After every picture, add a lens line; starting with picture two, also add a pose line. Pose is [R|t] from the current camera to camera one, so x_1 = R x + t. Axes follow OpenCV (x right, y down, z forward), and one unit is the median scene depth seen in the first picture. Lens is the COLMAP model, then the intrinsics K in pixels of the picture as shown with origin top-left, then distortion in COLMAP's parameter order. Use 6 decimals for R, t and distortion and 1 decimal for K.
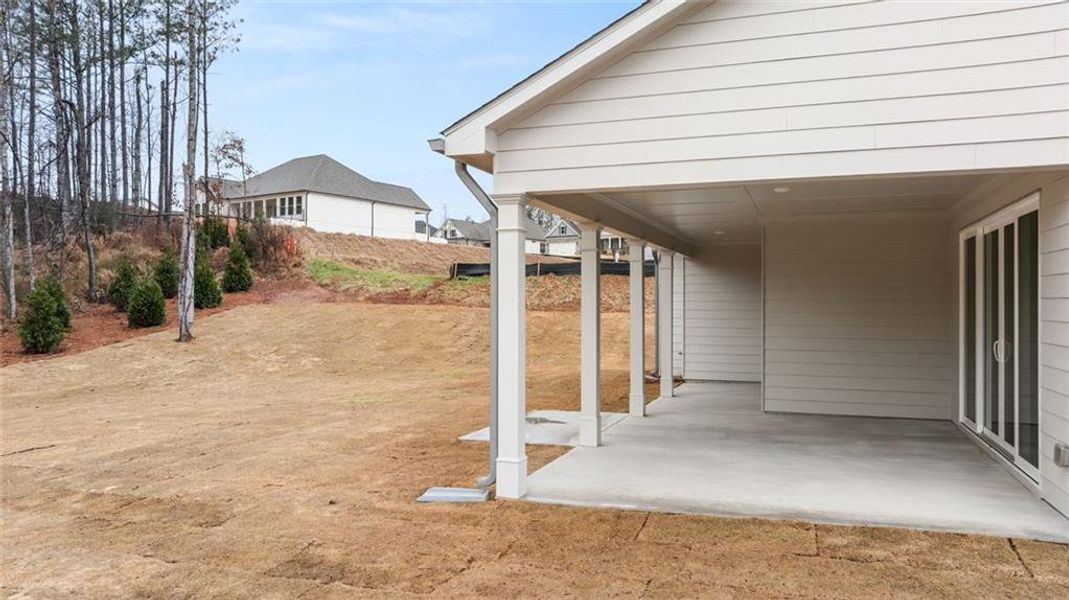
lens RADIAL K [[758.2, 0, 538.2], [0, 758.2, 304.6], [0, 0, 1]] dist [-0.017491, 0.010746]
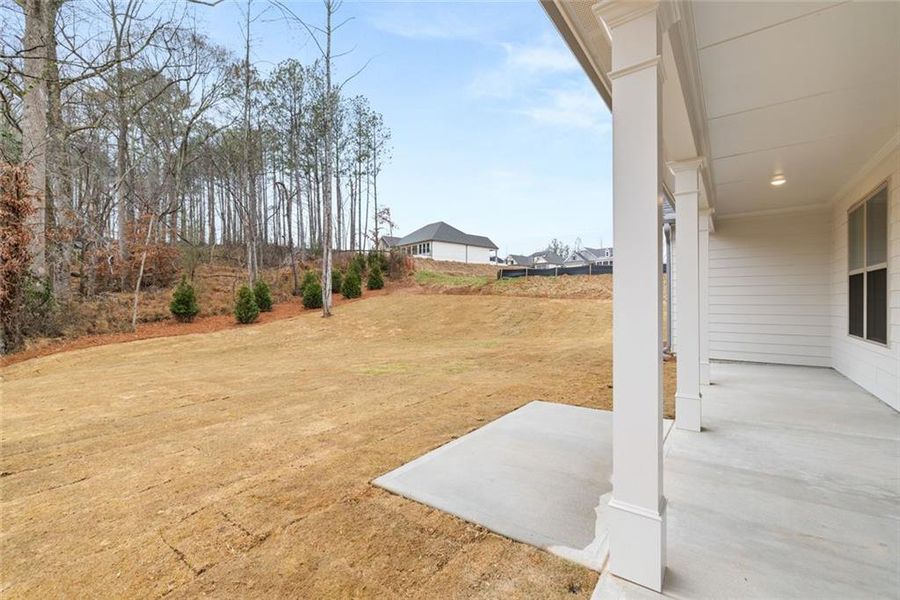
lens RADIAL K [[386.5, 0, 442.8], [0, 386.5, 300.7], [0, 0, 1]] dist [0.002644, -0.000736]
pose [[0.956715, -0.004555, -0.290991, 0.006704], [0.004192, 0.999989, -0.001870, 0.009712], [0.290996, 0.000569, 0.956724, 0.176583]]
